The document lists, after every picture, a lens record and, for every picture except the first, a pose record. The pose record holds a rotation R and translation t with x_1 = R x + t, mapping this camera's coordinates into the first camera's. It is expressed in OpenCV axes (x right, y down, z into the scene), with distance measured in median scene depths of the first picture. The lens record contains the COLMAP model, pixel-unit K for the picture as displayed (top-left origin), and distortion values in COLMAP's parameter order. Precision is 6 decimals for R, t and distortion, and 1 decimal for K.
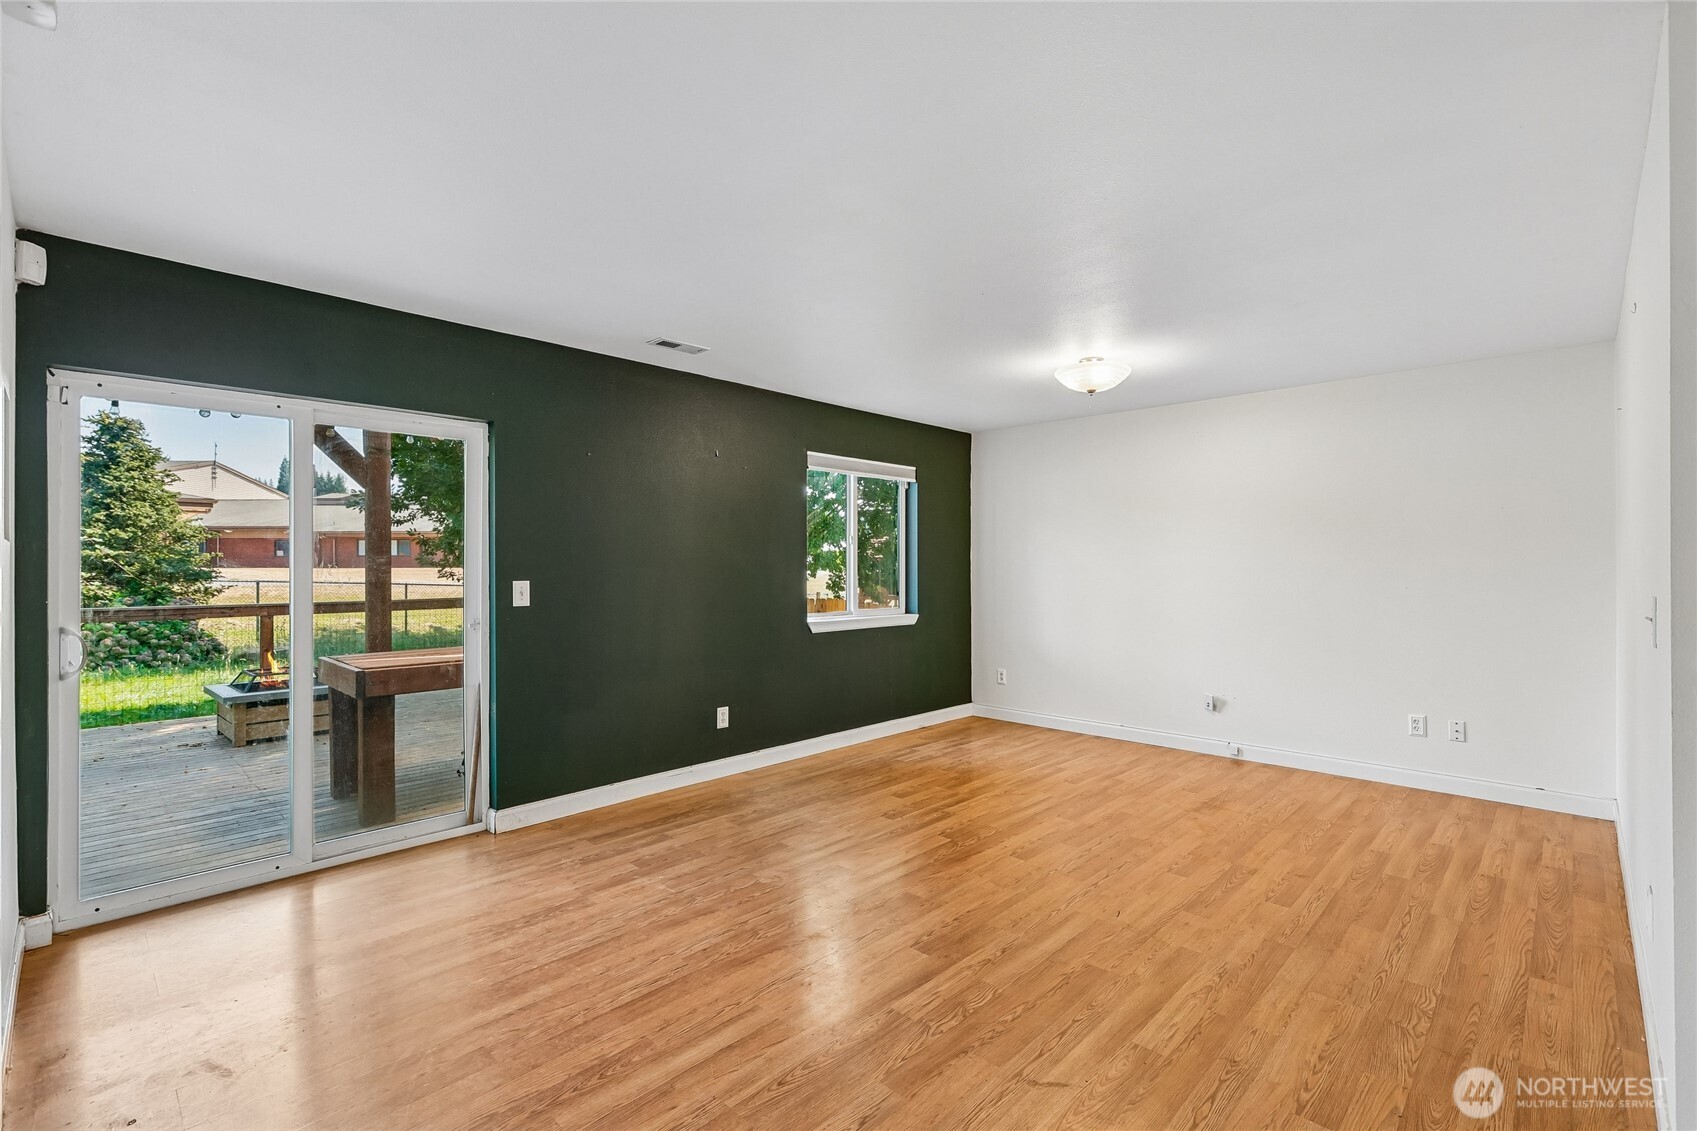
lens RADIAL K [[751.4, 0, 861.0], [0, 751.4, 568.3], [0, 0, 1]] dist [-0.002206, 0.001356]
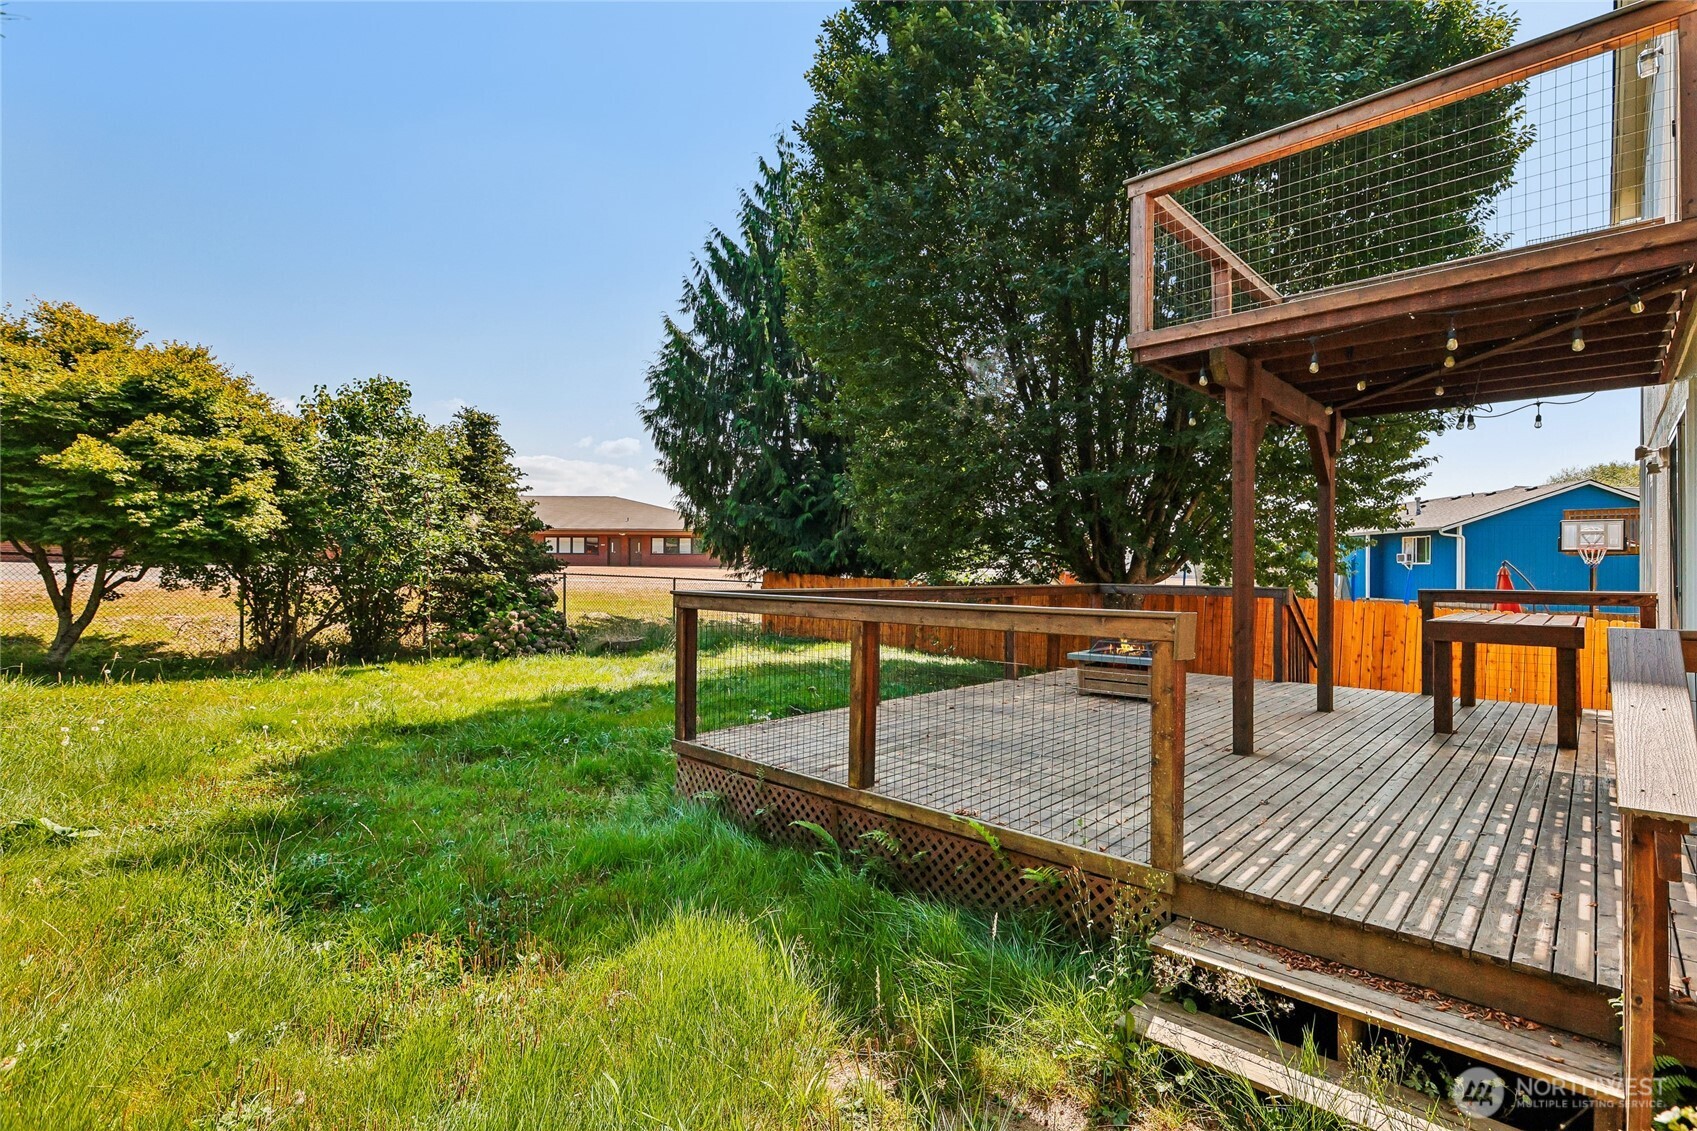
lens RADIAL K [[785.9, 0, 851.4], [0, 785.9, 563.1], [0, 0, 1]] dist [-0.000447, -0.000003]
pose [[0.999982, 0.005047, -0.003386, -1.589091], [-0.005082, 0.999931, -0.010623, 0.048437], [0.003332, 0.010640, 0.999938, -0.271893]]
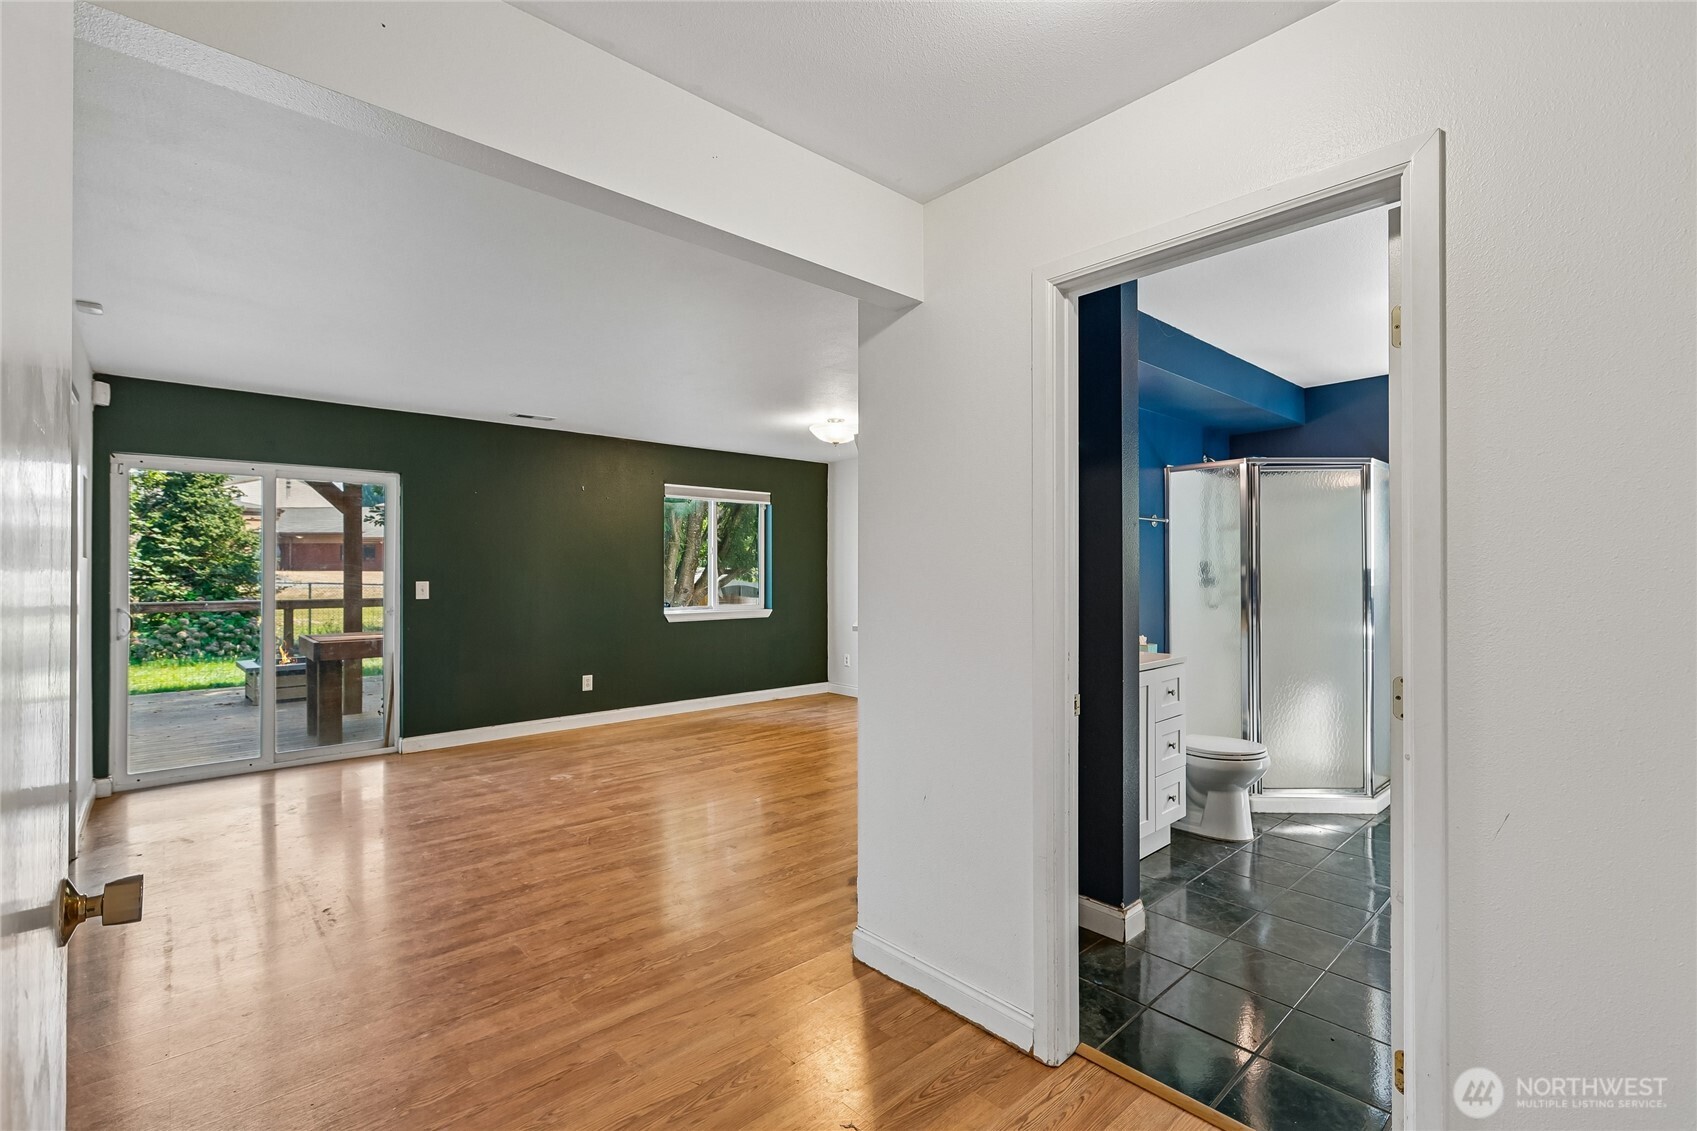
lens RADIAL K [[751.4, 0, 863.5], [0, 751.4, 568.9], [0, 0, 1]] dist [-0.002206, 0.001356]
pose [[0.998079, 0.000940, -0.061953, 0.409117], [-0.001180, 0.999992, -0.003840, -0.002667], [0.061949, 0.003906, 0.998072, -0.332997]]
